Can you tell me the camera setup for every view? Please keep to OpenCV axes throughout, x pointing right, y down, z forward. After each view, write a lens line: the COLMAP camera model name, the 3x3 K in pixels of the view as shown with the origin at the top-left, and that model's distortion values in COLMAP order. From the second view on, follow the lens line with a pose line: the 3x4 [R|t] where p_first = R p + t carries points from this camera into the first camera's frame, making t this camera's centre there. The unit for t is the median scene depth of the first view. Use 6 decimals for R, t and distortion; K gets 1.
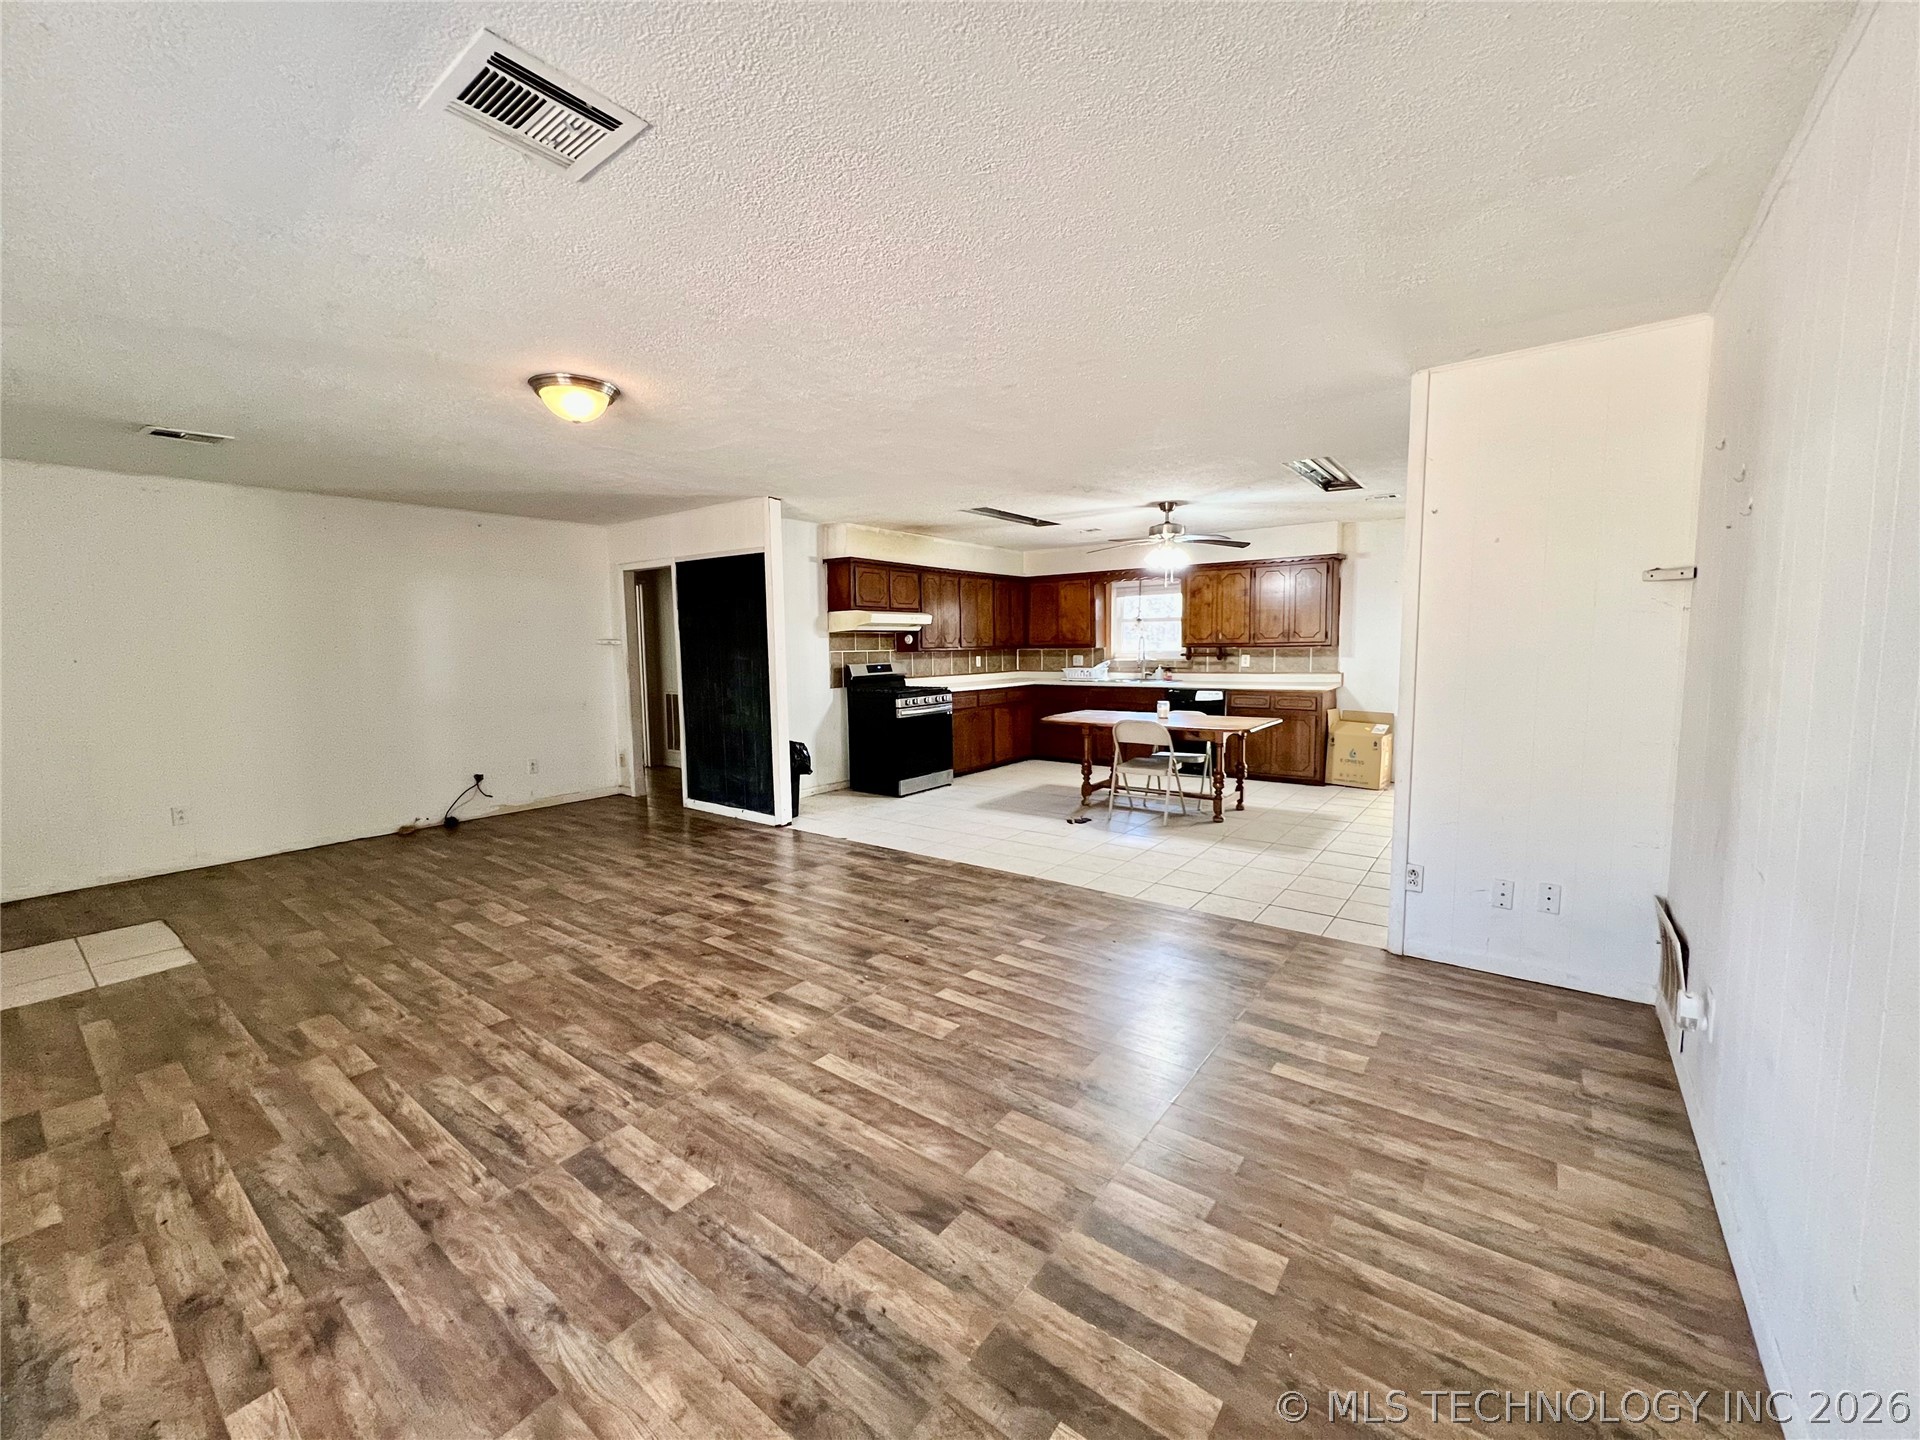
lens RADIAL K [[772.6, 0, 951.1], [0, 772.6, 719.5], [0, 0, 1]] dist [0.001539, -0.000889]
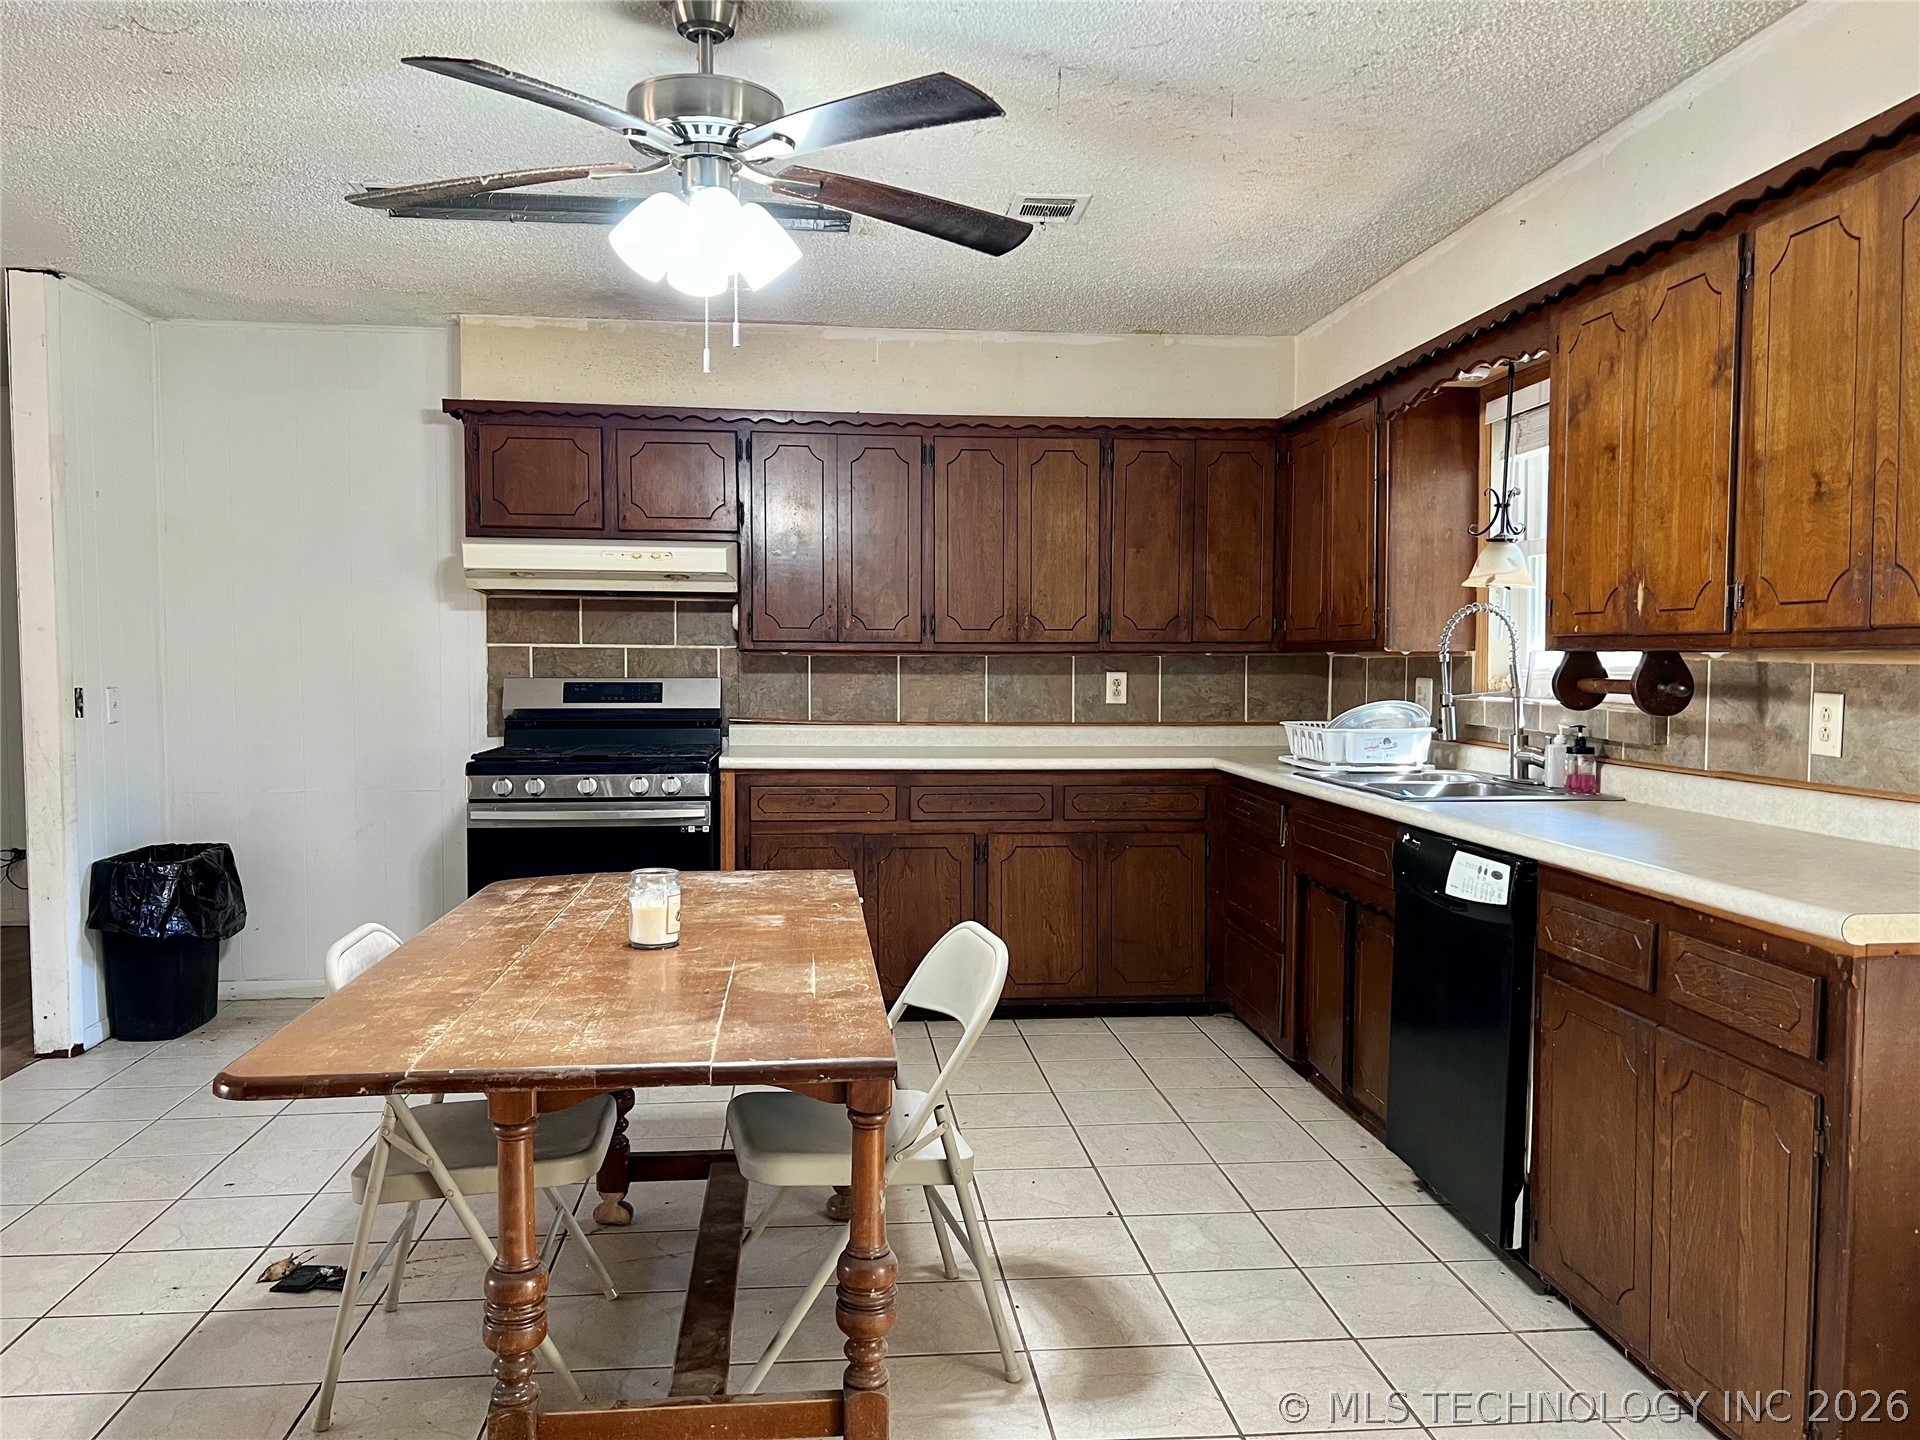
lens RADIAL K [[1449.1, 0, 966.6], [0, 1449.1, 723.5], [0, 0, 1]] dist [0.050857, -0.051966]
pose [[0.703022, 0.052035, -0.709262, 1.463384], [-0.085287, 0.996291, -0.011443, -0.160511], [0.706036, 0.068535, 0.704852, 1.751937]]
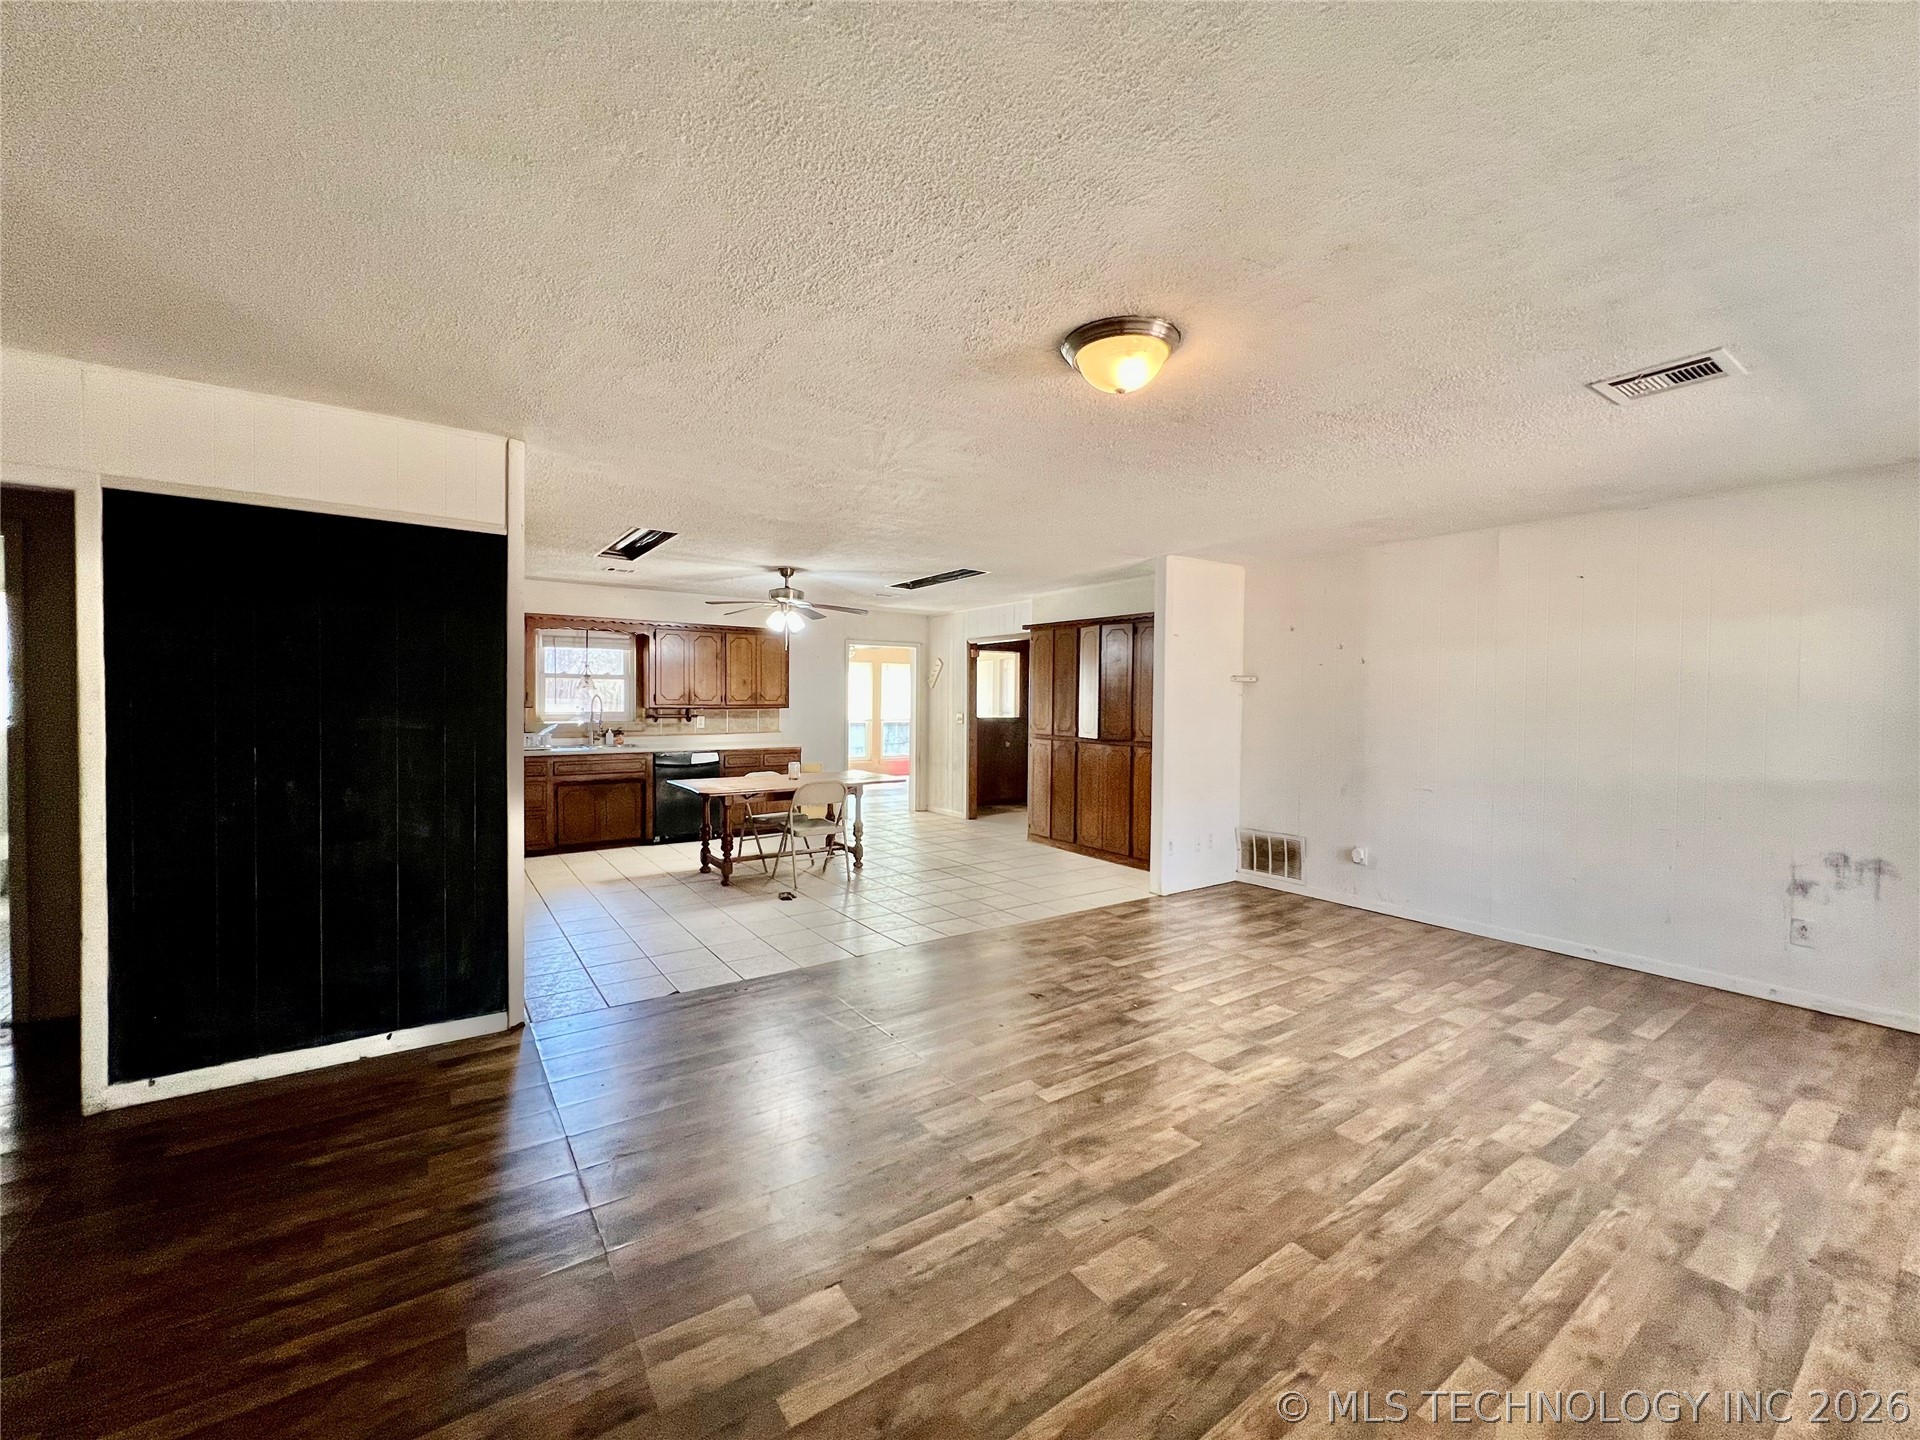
lens RADIAL K [[772.6, 0, 948.9], [0, 772.6, 718.7], [0, 0, 1]] dist [0.001539, -0.000889]
pose [[0.300024, -0.003947, 0.953923, -1.476926], [0.079526, 0.996614, -0.020888, -0.101320], [-0.950611, 0.082129, 0.299322, 1.170603]]
